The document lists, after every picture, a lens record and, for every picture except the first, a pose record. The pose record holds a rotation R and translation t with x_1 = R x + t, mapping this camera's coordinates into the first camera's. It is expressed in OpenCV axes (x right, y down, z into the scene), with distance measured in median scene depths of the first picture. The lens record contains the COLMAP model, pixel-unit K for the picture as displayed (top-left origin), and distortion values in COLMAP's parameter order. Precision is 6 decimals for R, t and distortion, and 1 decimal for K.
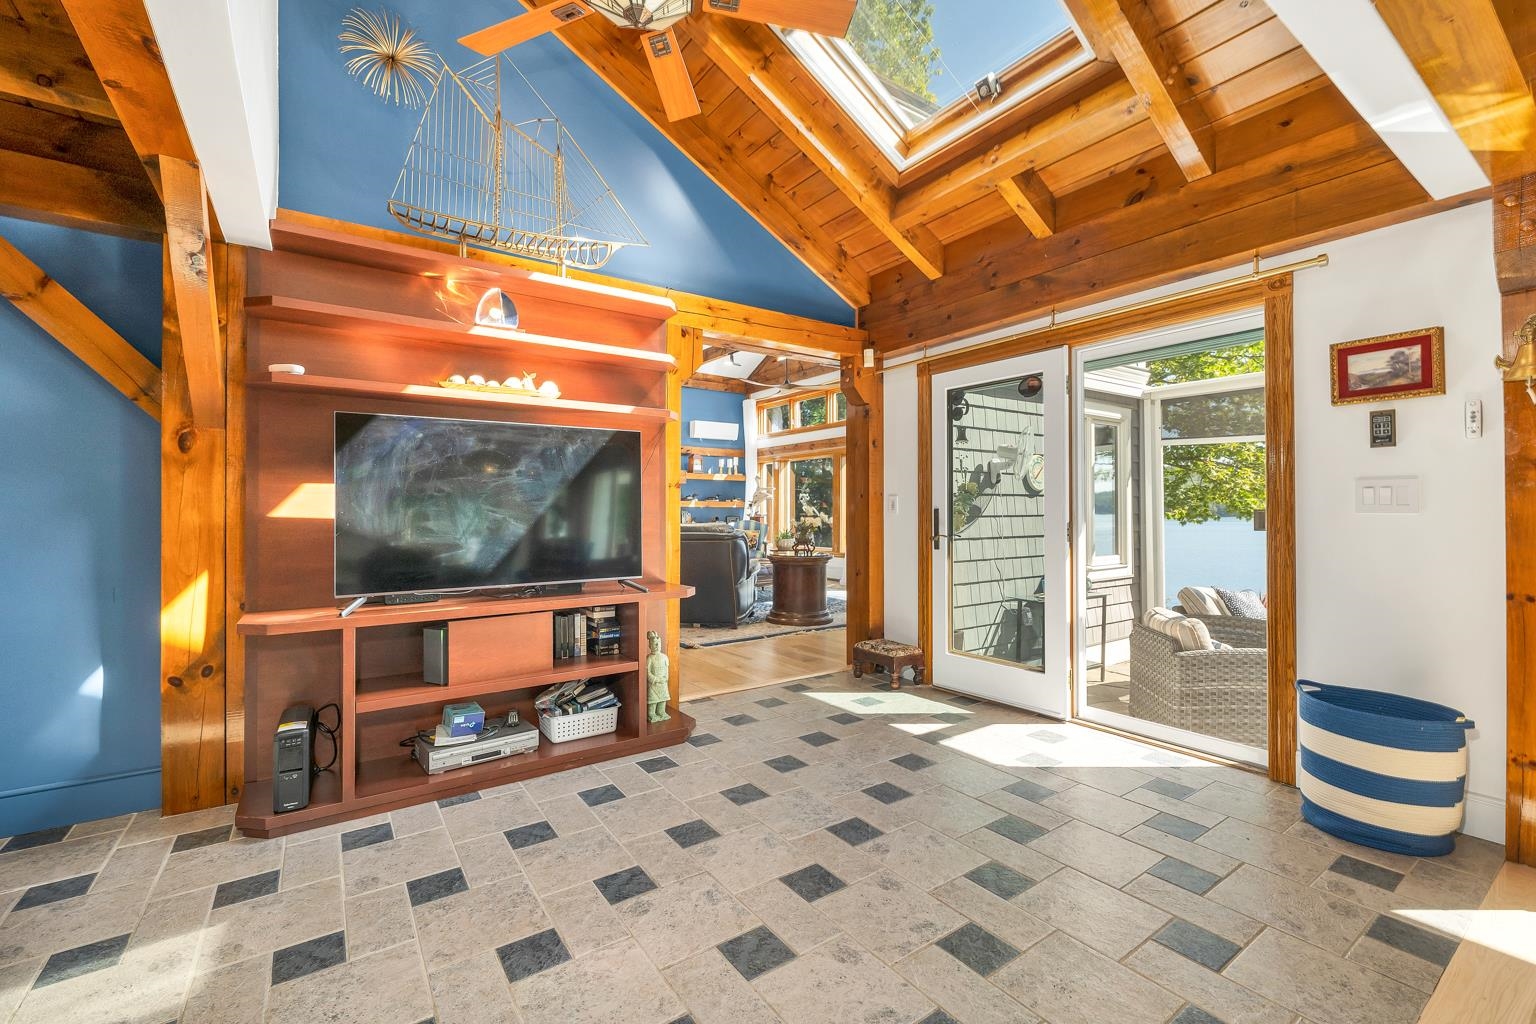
lens RADIAL K [[662.3, 0, 770.9], [0, 662.3, 508.8], [0, 0, 1]] dist [0.000176, -0.000009]
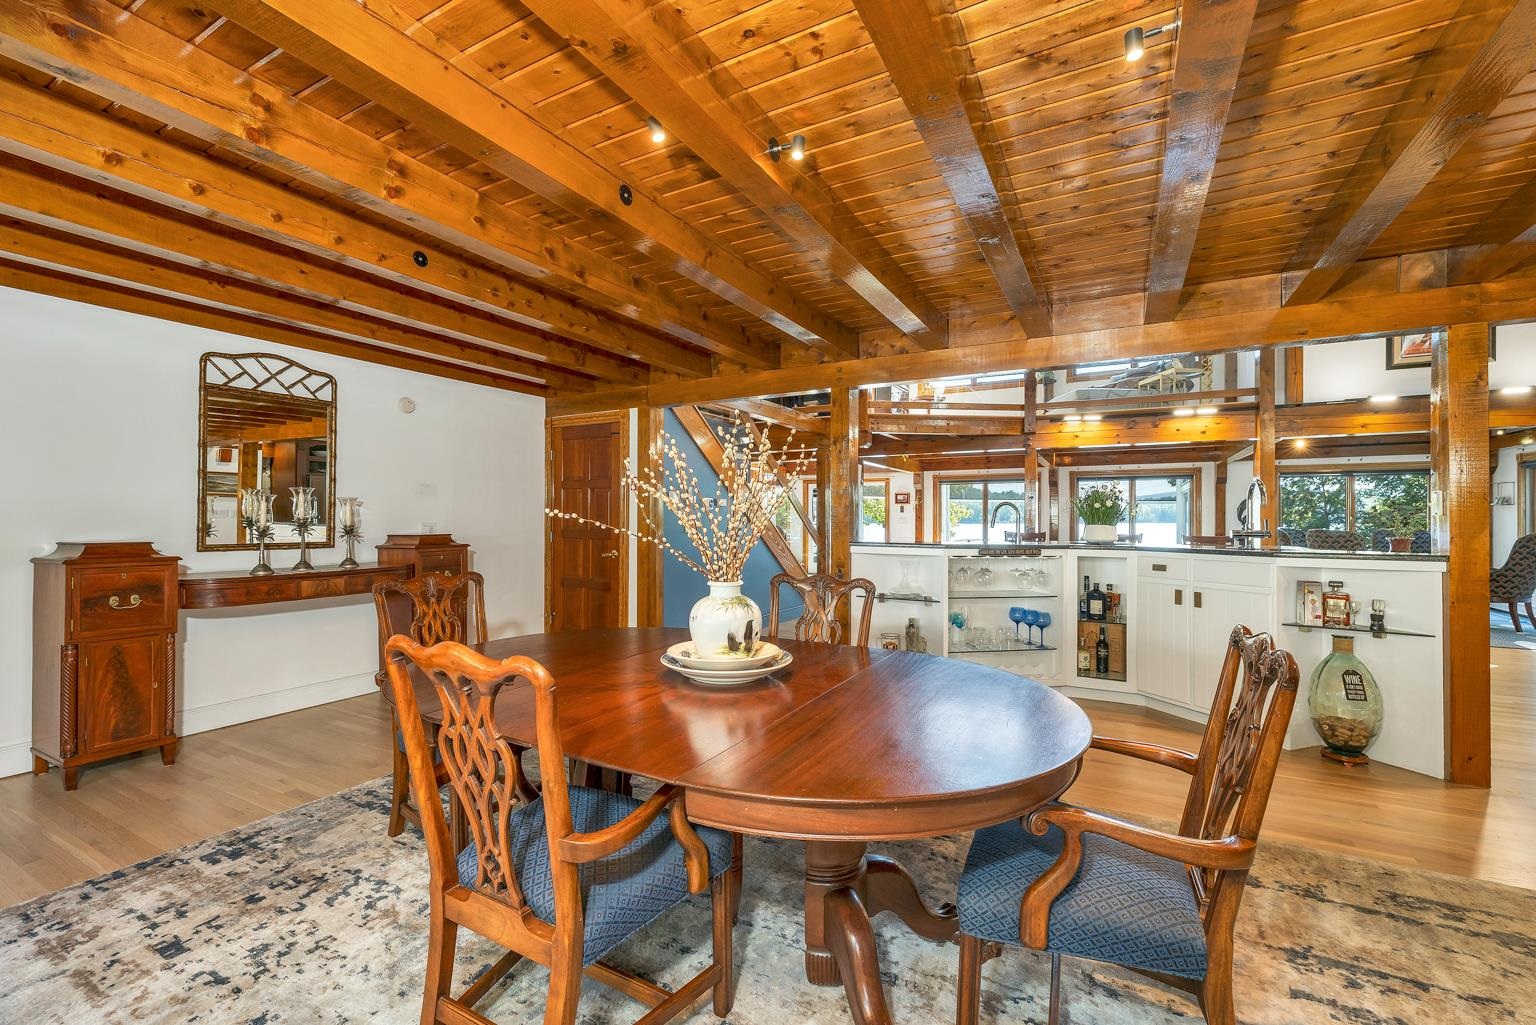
lens RADIAL K [[634.0, 0, 770.5], [0, 634.0, 515.9], [0, 0, 1]] dist [-0.000795, -0.000047]
pose [[0.890553, 0.000408, 0.454879, -2.519234], [-0.002769, 0.999986, 0.004525, -0.082336], [-0.454870, -0.005290, 0.890542, -3.284301]]
